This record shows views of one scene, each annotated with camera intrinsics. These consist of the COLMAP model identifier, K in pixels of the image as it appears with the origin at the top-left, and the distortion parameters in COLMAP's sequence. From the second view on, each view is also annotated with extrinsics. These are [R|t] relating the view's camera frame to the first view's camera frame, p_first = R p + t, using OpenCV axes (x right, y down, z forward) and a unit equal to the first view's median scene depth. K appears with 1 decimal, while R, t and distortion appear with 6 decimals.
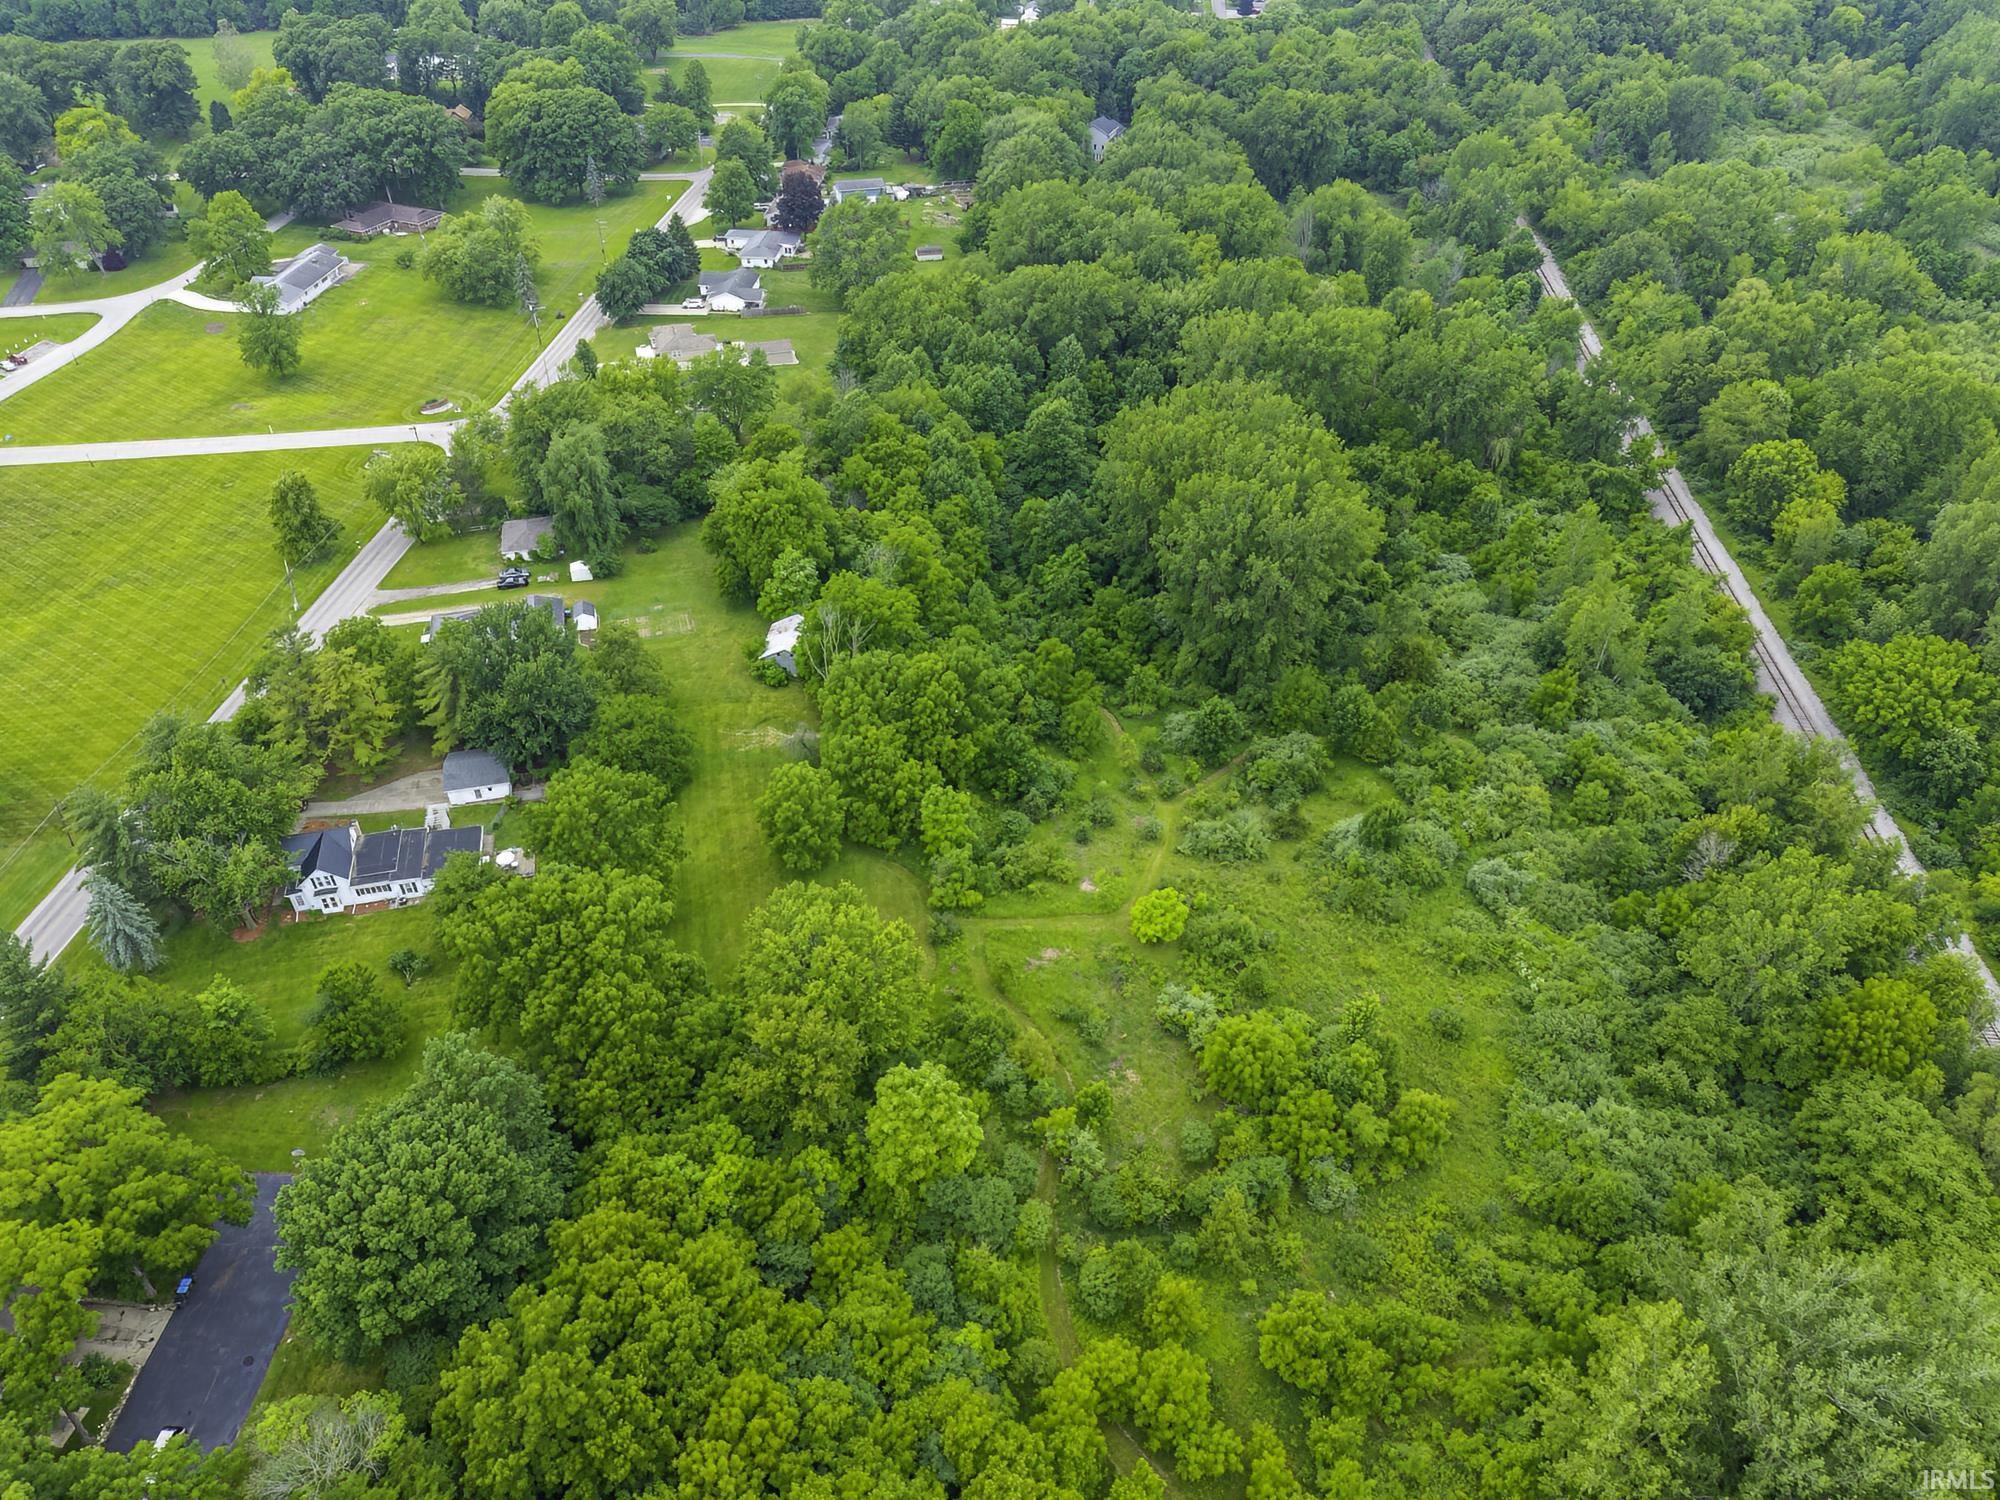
lens RADIAL K [[1377.6, 0, 1000.0], [0, 1377.6, 750.0], [0, 0, 1]] dist [0.017432, -0.000848]
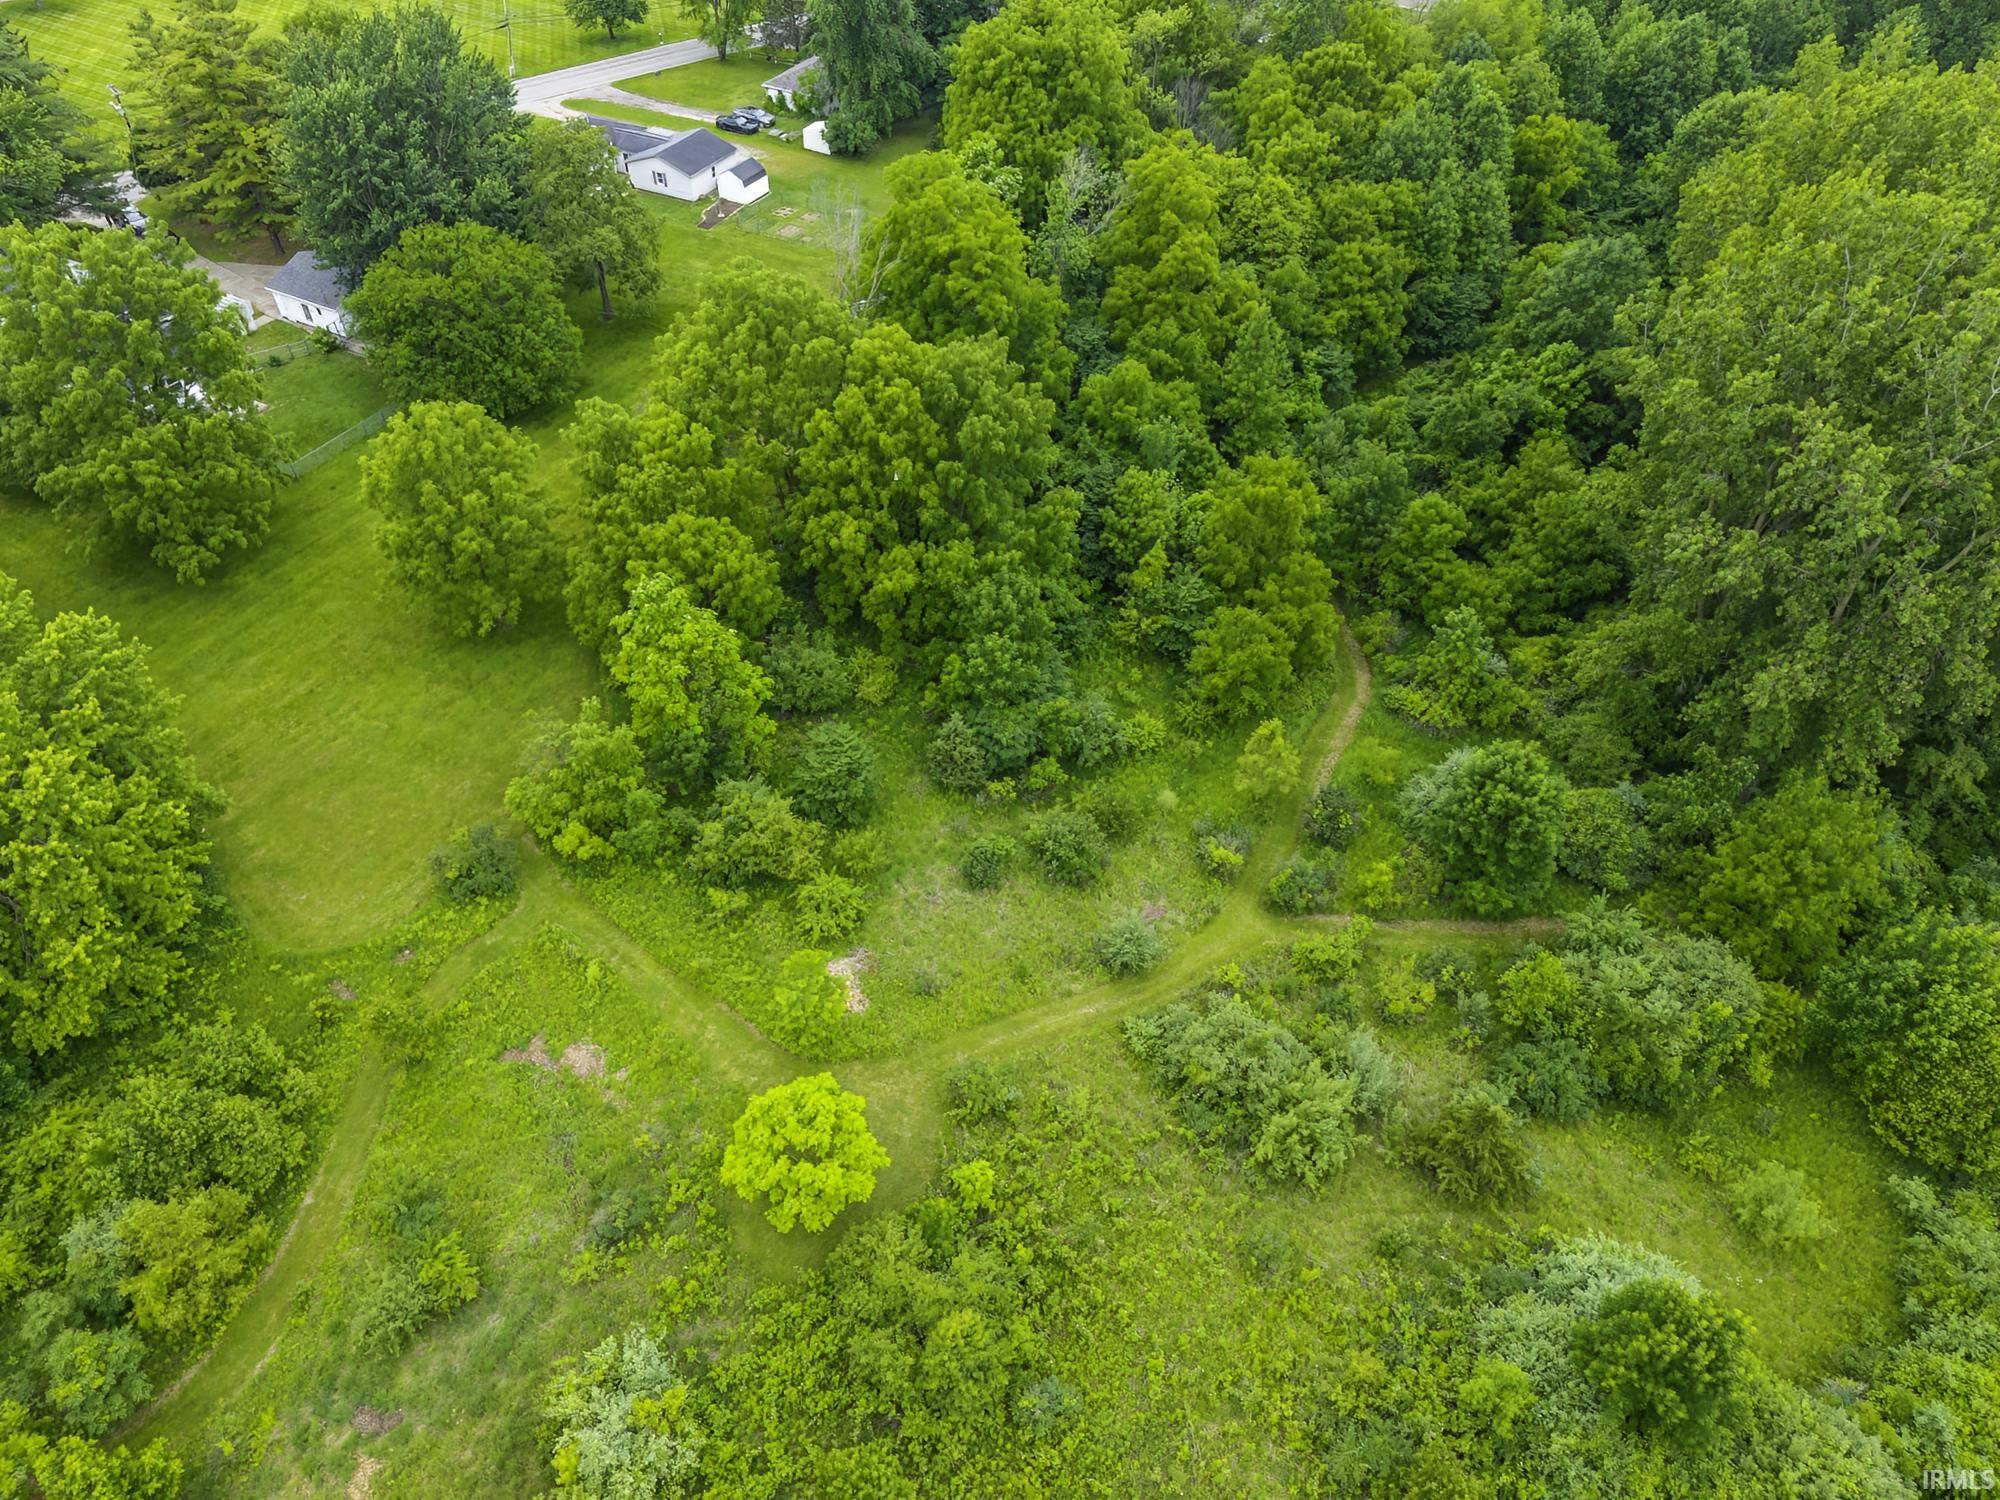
lens RADIAL K [[1377.6, 0, 1000.0], [0, 1377.6, 750.0], [0, 0, 1]] dist [0.017432, -0.000848]
pose [[0.729922, 0.464297, -0.501640, 0.207933], [-0.418738, 0.883797, 0.208713, -0.047626], [0.540253, 0.057711, 0.839522, 0.531647]]
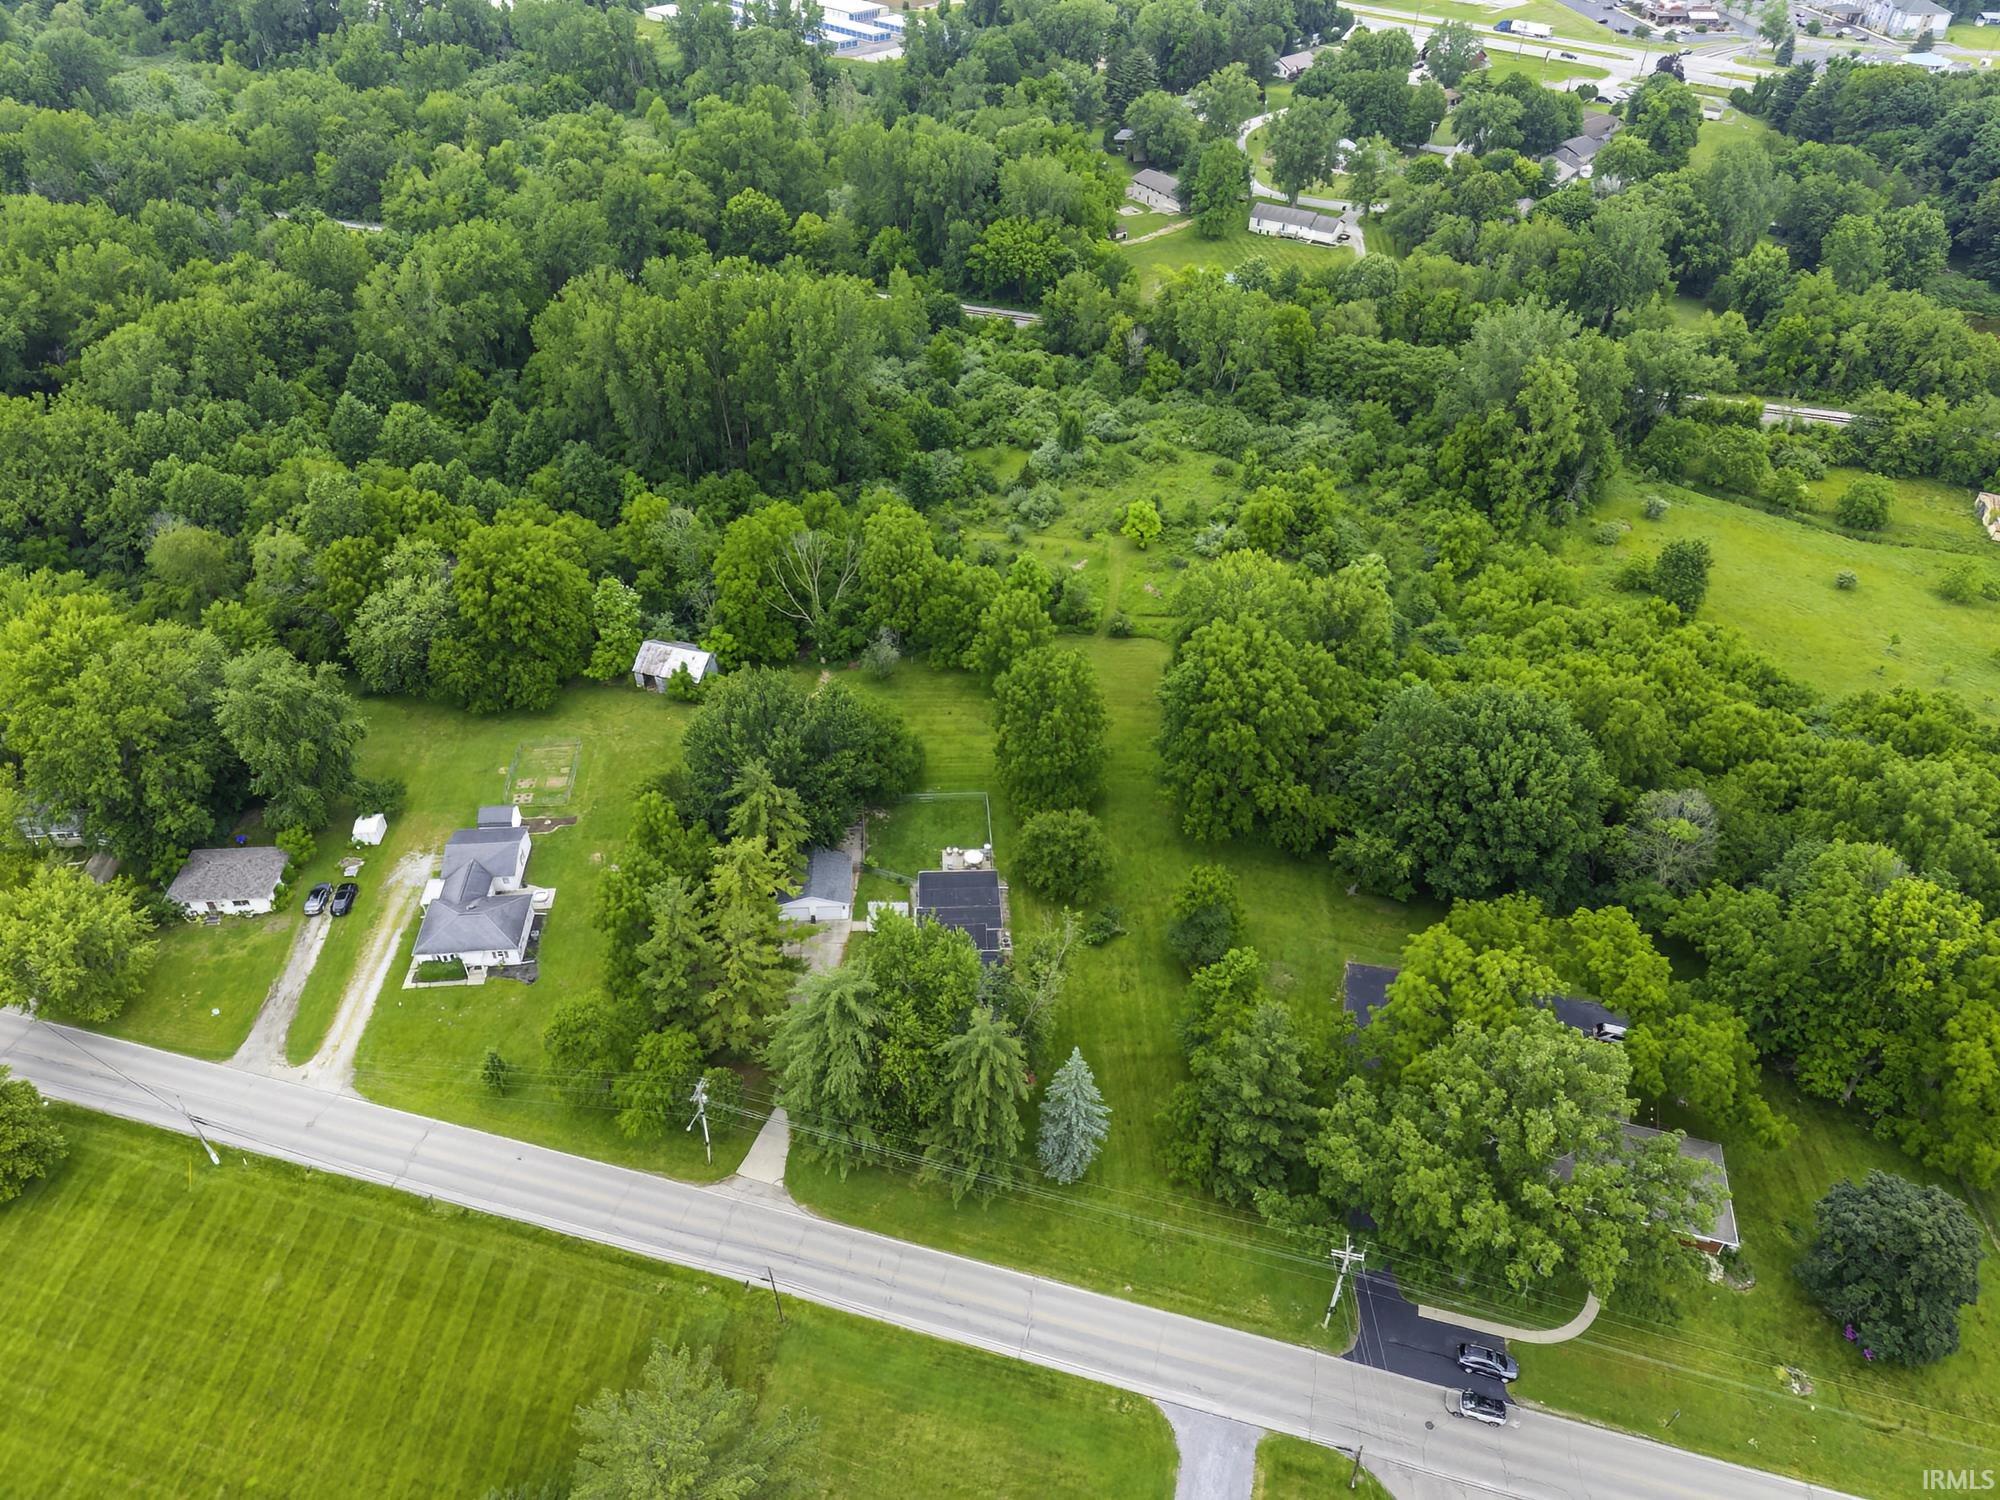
lens RADIAL K [[1415.5, 0, 1000.0], [0, 1415.5, 750.0], [0, 0, 1]] dist [0.024338, -0.001234]
pose [[0.161293, -0.598729, 0.784543, -0.806256], [0.595475, 0.692981, 0.406431, -0.264036], [-0.787016, 0.401622, 0.468301, 0.395639]]
